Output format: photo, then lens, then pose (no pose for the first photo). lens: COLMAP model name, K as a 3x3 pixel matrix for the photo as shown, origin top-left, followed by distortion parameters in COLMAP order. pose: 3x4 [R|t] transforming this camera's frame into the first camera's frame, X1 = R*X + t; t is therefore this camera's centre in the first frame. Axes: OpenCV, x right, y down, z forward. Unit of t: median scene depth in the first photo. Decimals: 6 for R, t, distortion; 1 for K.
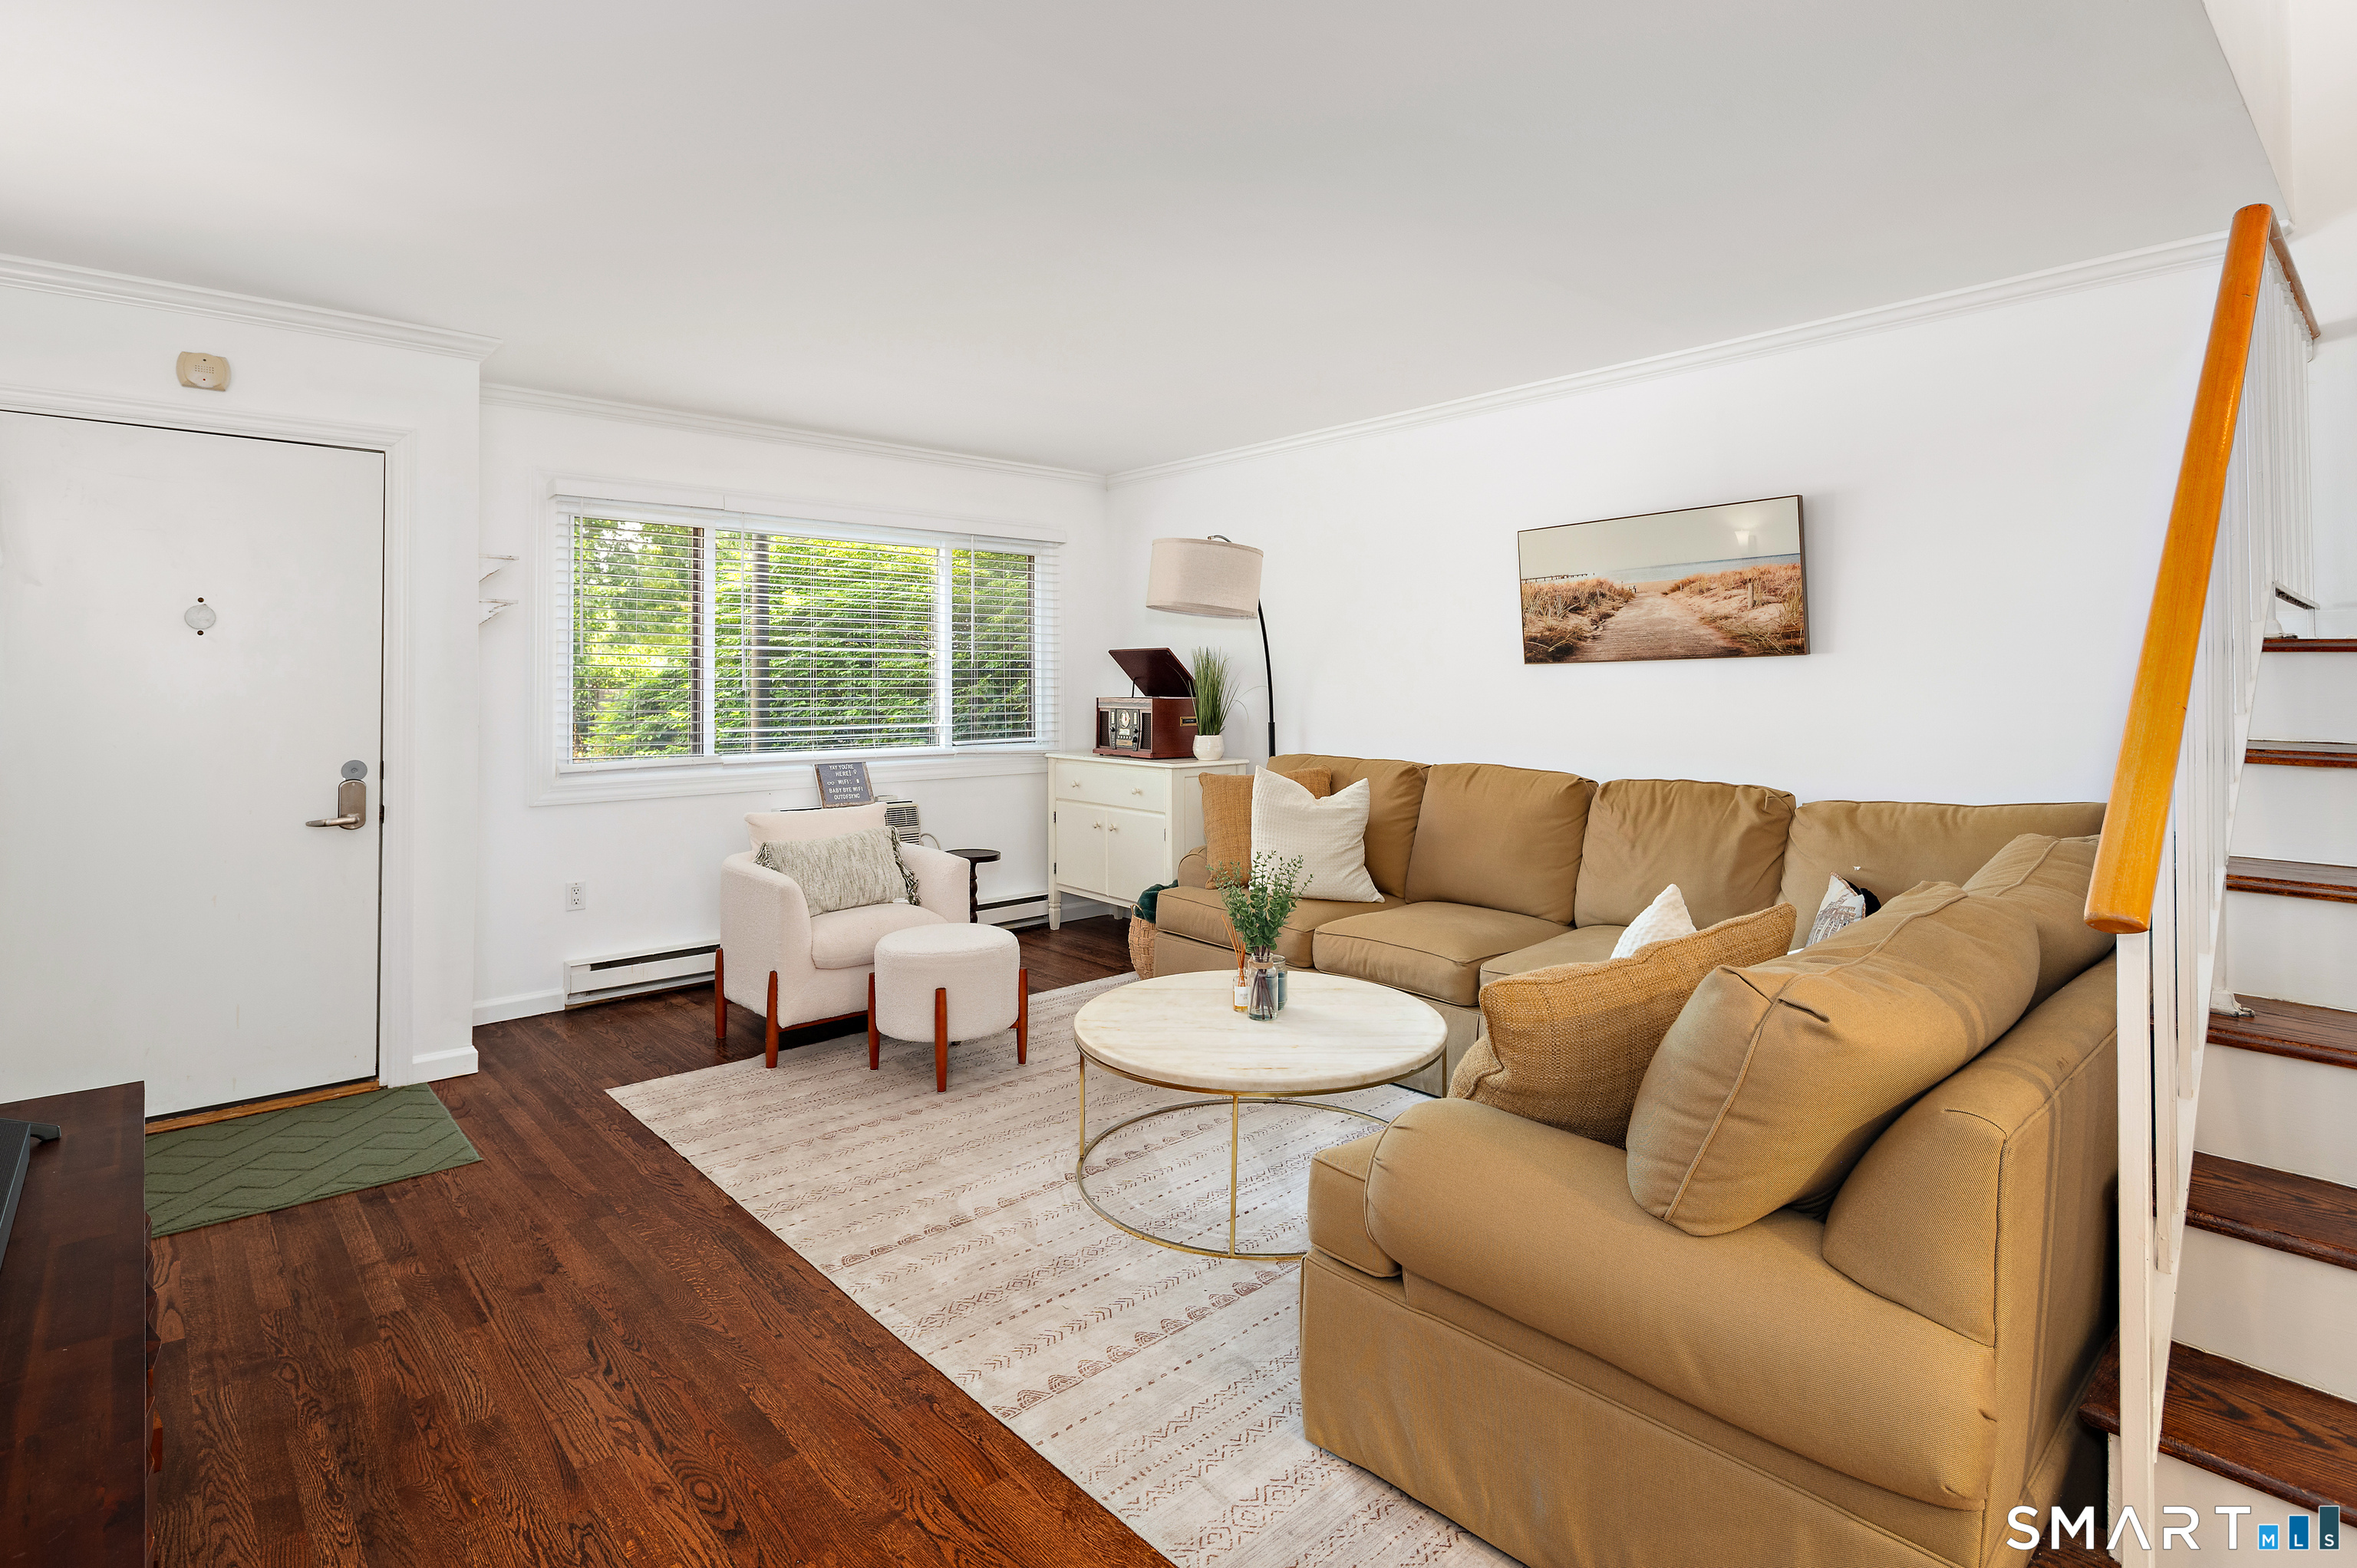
lens RADIAL K [[1149.6, 0, 1181.6], [0, 1149.6, 771.8], [0, 0, 1]] dist [0.009247, -0.008456]
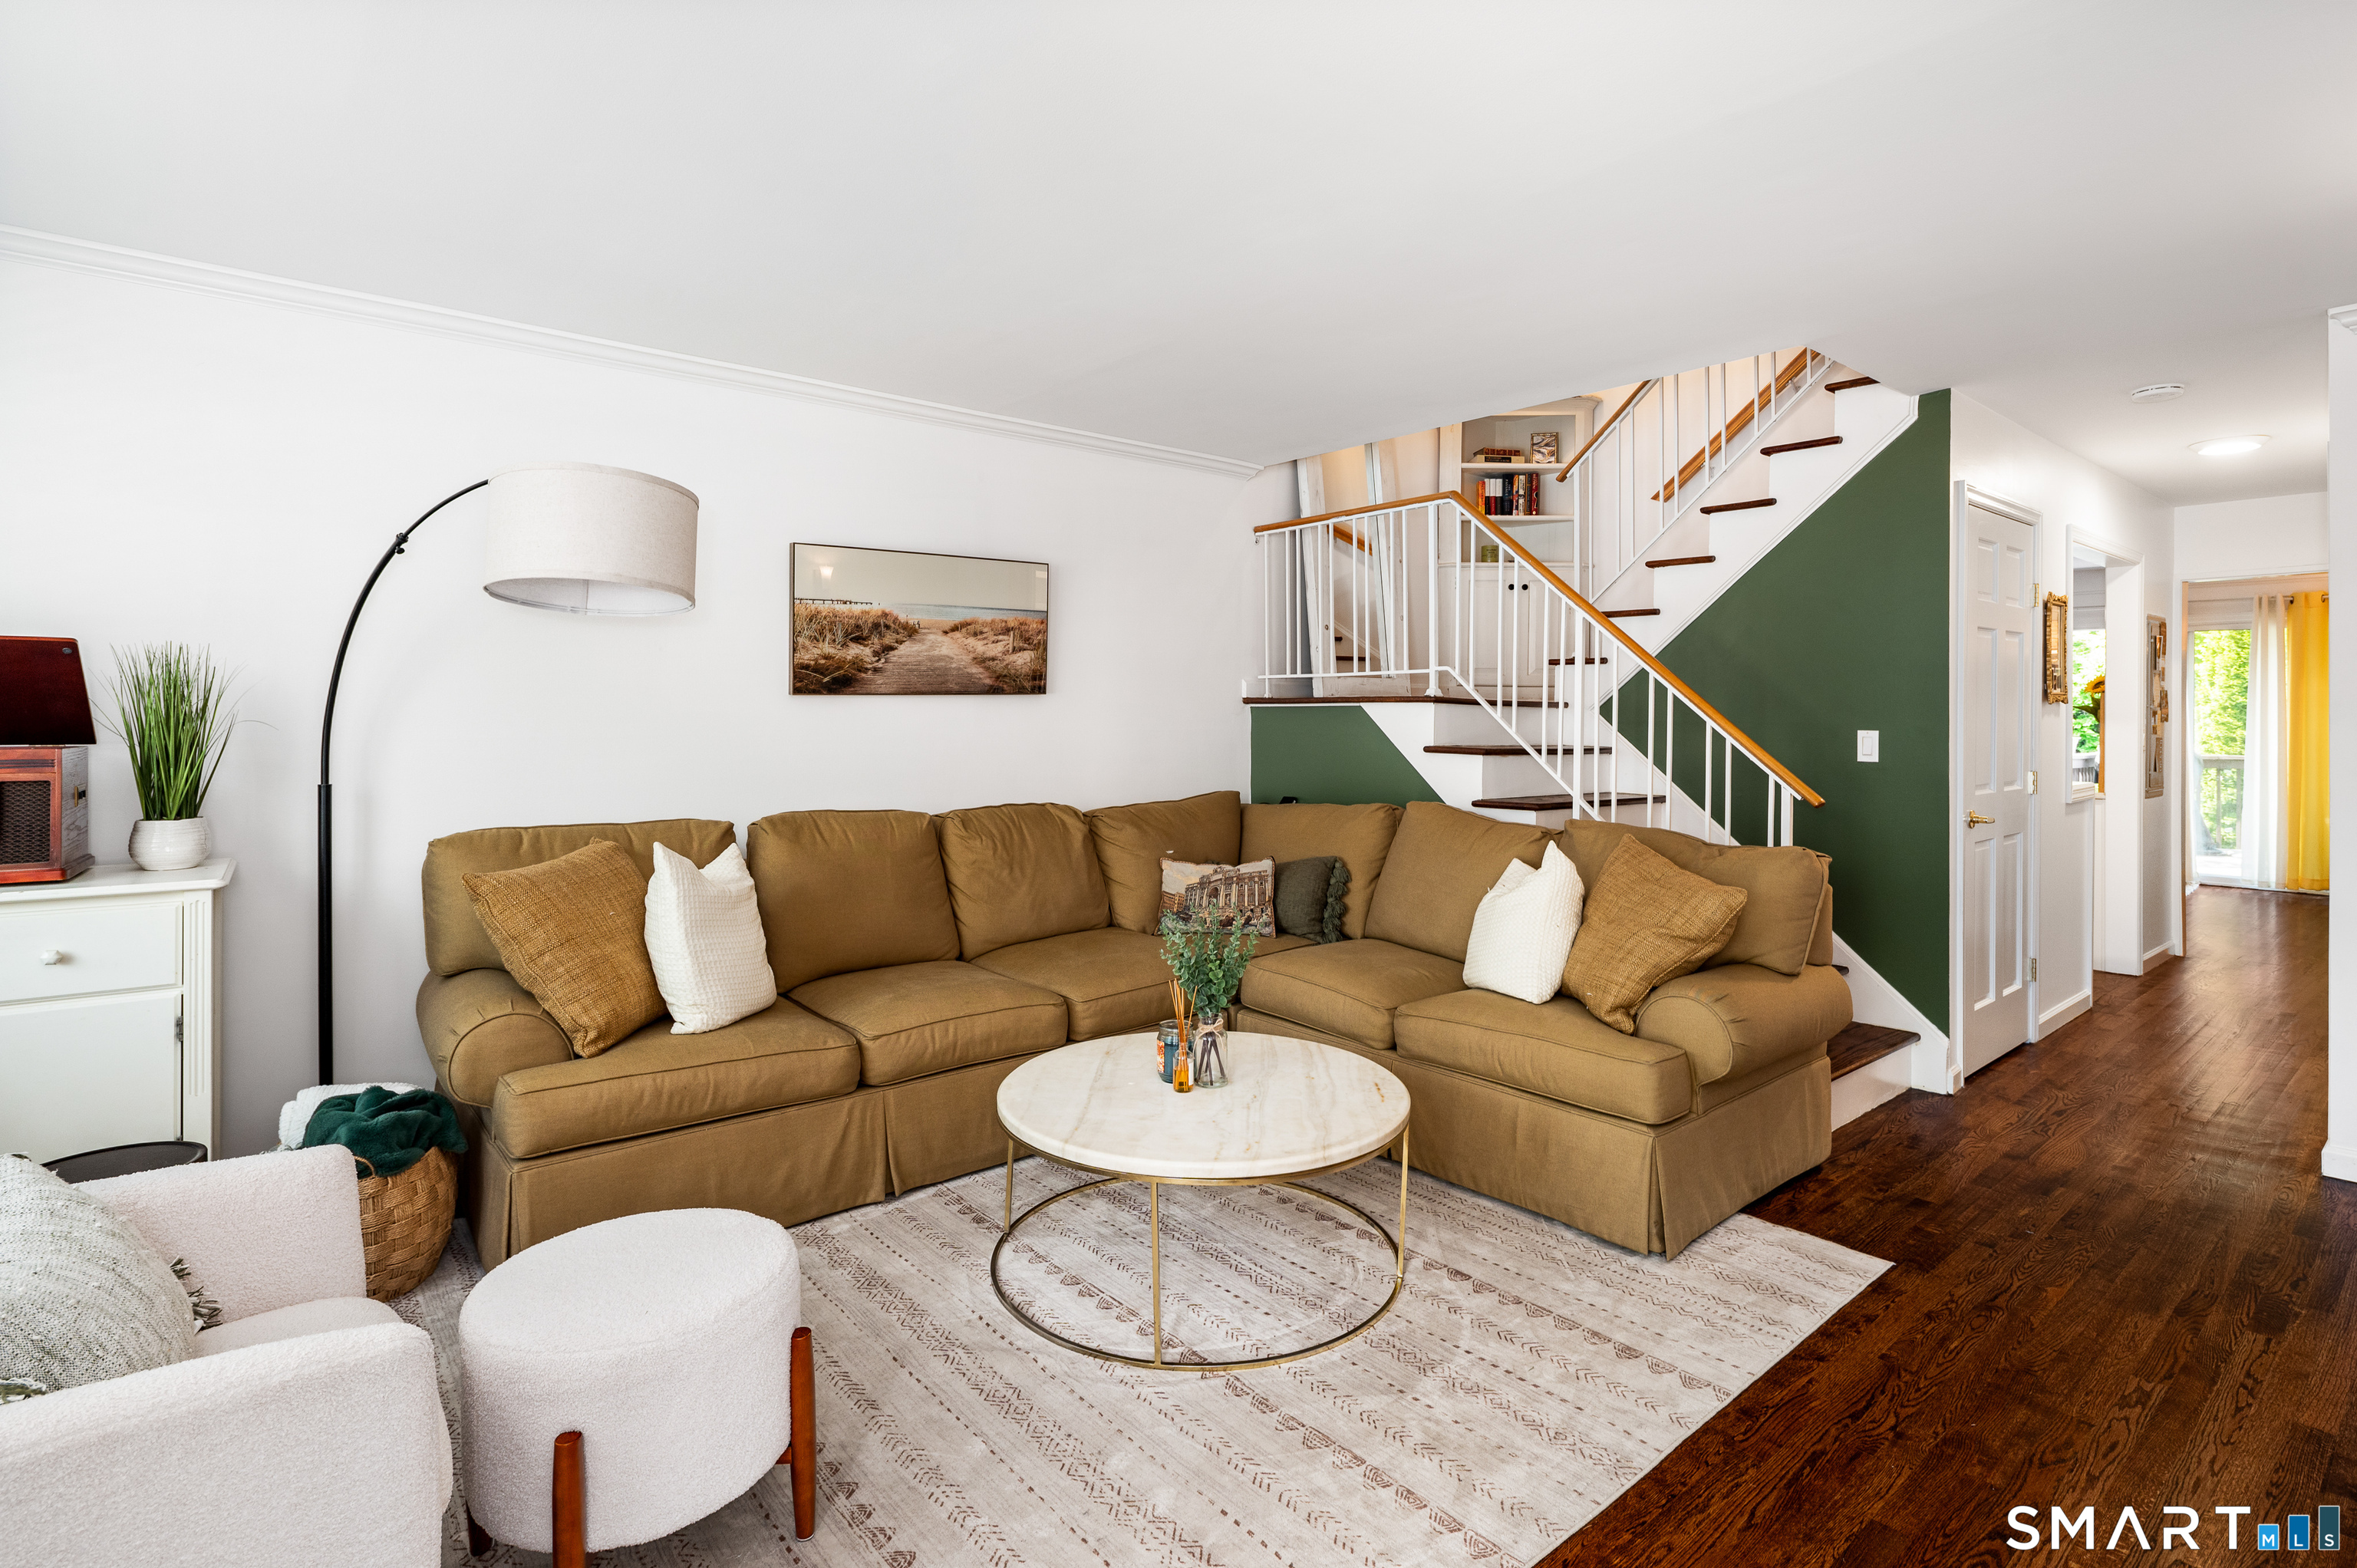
lens RADIAL K [[1149.6, 0, 1249.4], [0, 1149.6, 729.2], [0, 0, 1]] dist [0.009247, -0.008456]
pose [[0.023131, -0.000616, 0.999732, -0.625099], [0.083250, 0.996528, -0.001312, -0.041270], [-0.996260, 0.083258, 0.023102, 0.700292]]
